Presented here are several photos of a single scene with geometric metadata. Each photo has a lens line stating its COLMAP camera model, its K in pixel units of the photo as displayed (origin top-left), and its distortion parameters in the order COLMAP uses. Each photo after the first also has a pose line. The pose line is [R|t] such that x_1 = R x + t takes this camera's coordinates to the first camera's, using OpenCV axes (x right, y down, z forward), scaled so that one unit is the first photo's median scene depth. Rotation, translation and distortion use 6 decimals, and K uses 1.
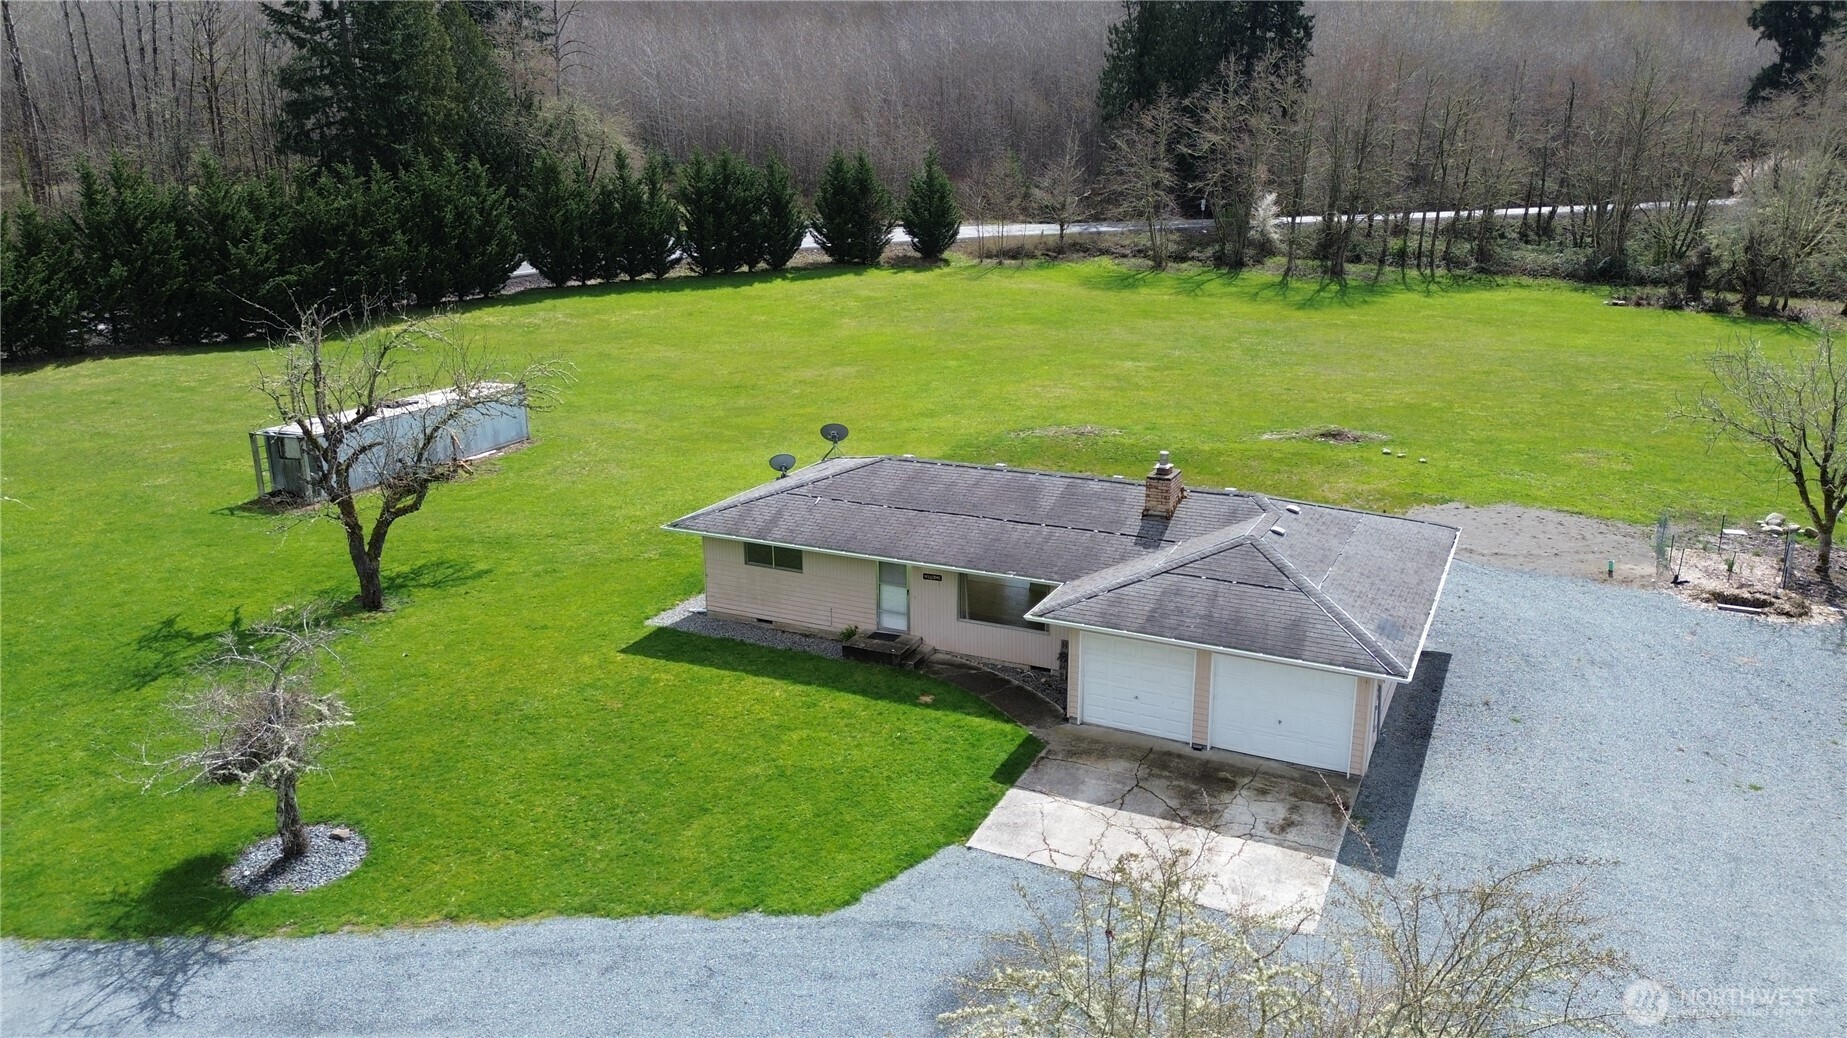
lens RADIAL K [[1293.4, 0, 928.3], [0, 1293.4, 519.9], [0, 0, 1]] dist [0.090042, -0.101291]
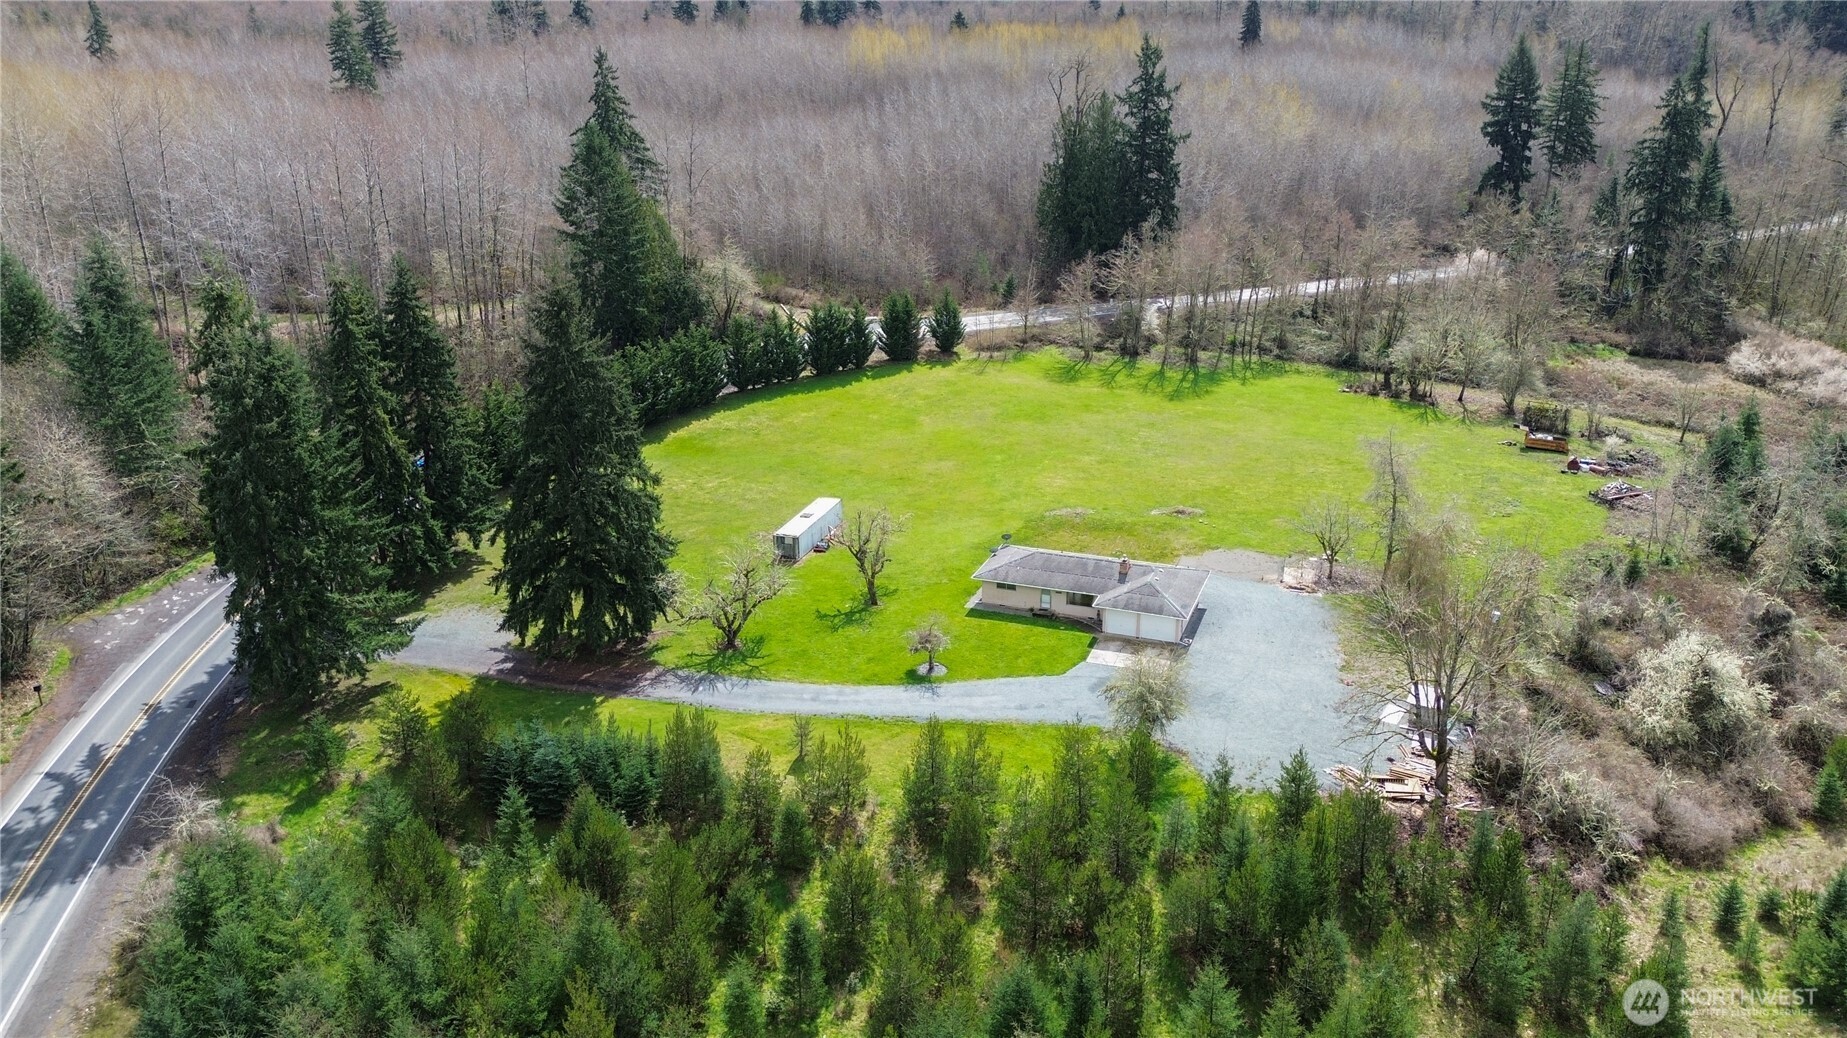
lens RADIAL K [[1293.4, 0, 928.3], [0, 1293.4, 519.9], [0, 0, 1]] dist [0.090042, -0.101291]
pose [[0.996384, -0.029080, 0.079835, -0.520996], [0.024225, 0.997836, 0.061129, -0.312565], [-0.081439, -0.058974, 0.994932, -2.032608]]
